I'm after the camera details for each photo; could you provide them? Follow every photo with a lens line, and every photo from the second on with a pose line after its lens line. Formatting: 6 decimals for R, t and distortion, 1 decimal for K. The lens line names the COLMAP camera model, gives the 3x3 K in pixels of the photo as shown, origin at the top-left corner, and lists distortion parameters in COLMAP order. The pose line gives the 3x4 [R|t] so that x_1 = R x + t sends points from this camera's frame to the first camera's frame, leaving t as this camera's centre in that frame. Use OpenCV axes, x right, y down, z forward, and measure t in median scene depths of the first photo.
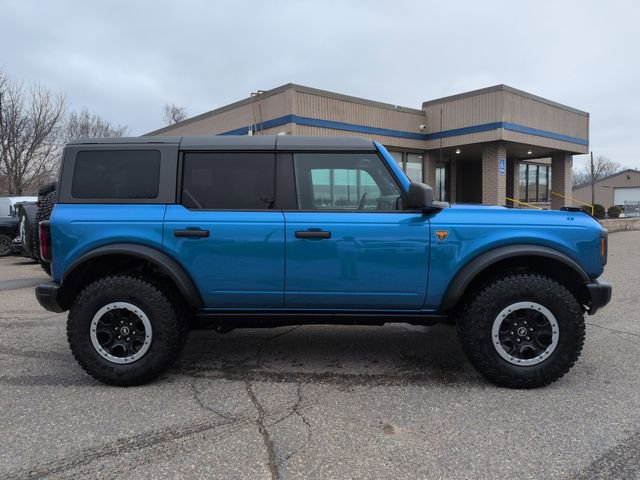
lens RADIAL K [[466.8, 0, 318.8], [0, 466.8, 223.2], [0, 0, 1]] dist [0.058493, -0.067713]
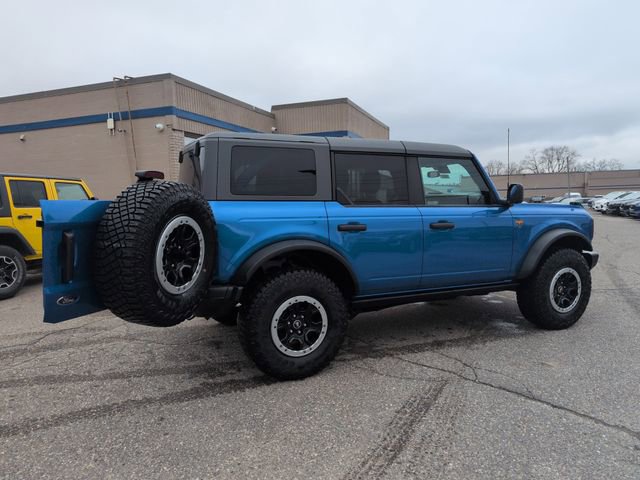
lens RADIAL K [[488.1, 0, 319.7], [0, 488.1, 225.7], [0, 0, 1]] dist [0.093752, -0.001099]
pose [[0.866319, -0.027282, 0.498746, -0.890837], [0.026834, 0.999607, 0.008068, 0.006203], [-0.498770, 0.006394, 0.866711, 0.051091]]
